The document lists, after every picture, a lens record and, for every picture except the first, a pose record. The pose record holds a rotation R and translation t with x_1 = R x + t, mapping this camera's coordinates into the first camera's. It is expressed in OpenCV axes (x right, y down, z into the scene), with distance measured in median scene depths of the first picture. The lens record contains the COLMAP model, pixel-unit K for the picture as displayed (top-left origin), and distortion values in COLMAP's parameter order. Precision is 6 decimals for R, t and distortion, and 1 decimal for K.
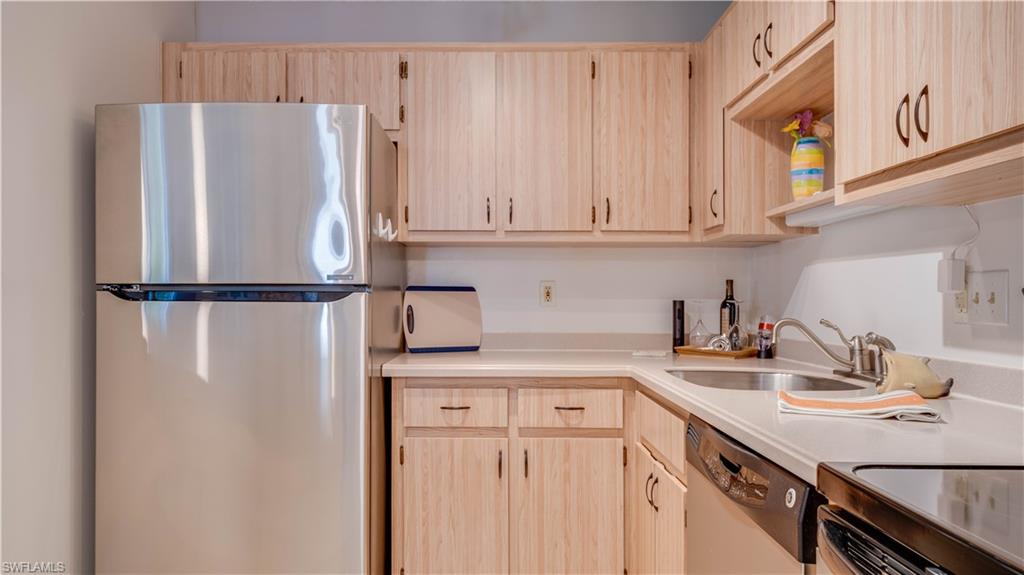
lens RADIAL K [[649.3, 0, 496.6], [0, 649.3, 296.4], [0, 0, 1]] dist [0.002193, 0.000956]
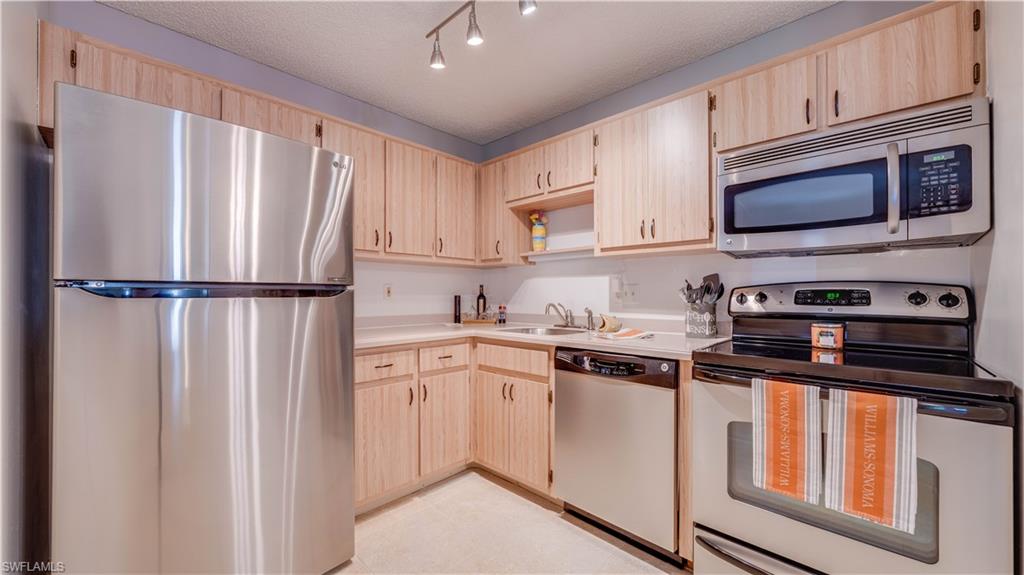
lens RADIAL K [[377.1, 0, 508.3], [0, 377.1, 290.3], [0, 0, 1]] dist [-0.001284, 0.000010]
pose [[0.689114, 0.005736, 0.724630, -0.508169], [0.000710, 0.999963, -0.008591, 0.000476], [-0.724653, 0.006435, 0.689084, 0.172246]]
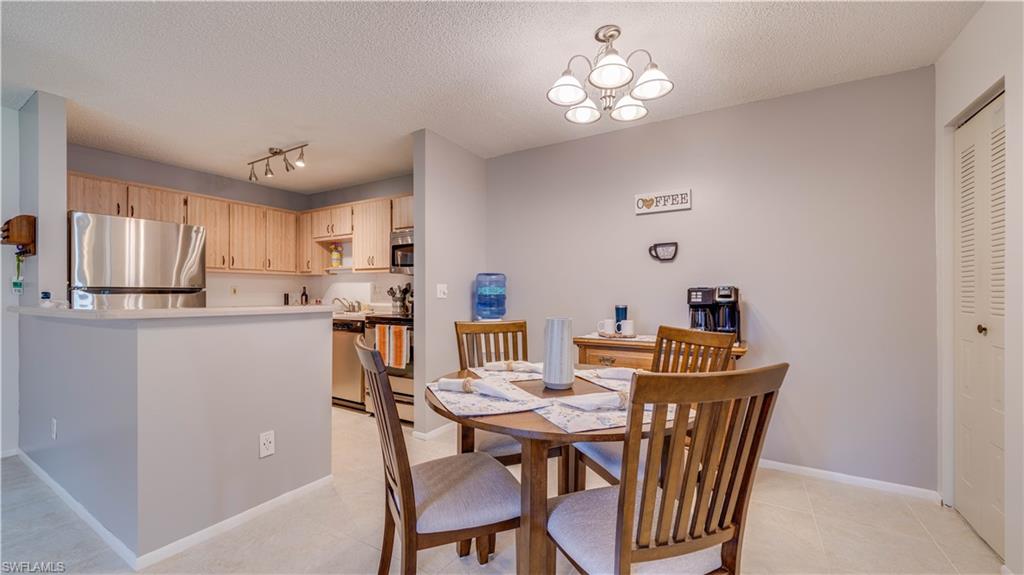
lens RADIAL K [[402.2, 0, 511.0], [0, 402.2, 290.1], [0, 0, 1]] dist [-0.002092, 0.000148]
pose [[0.511472, 0.005524, 0.859282, -0.949612], [0.000640, 0.999977, -0.006810, 0.003783], [-0.859300, 0.004033, 0.511456, -1.003921]]
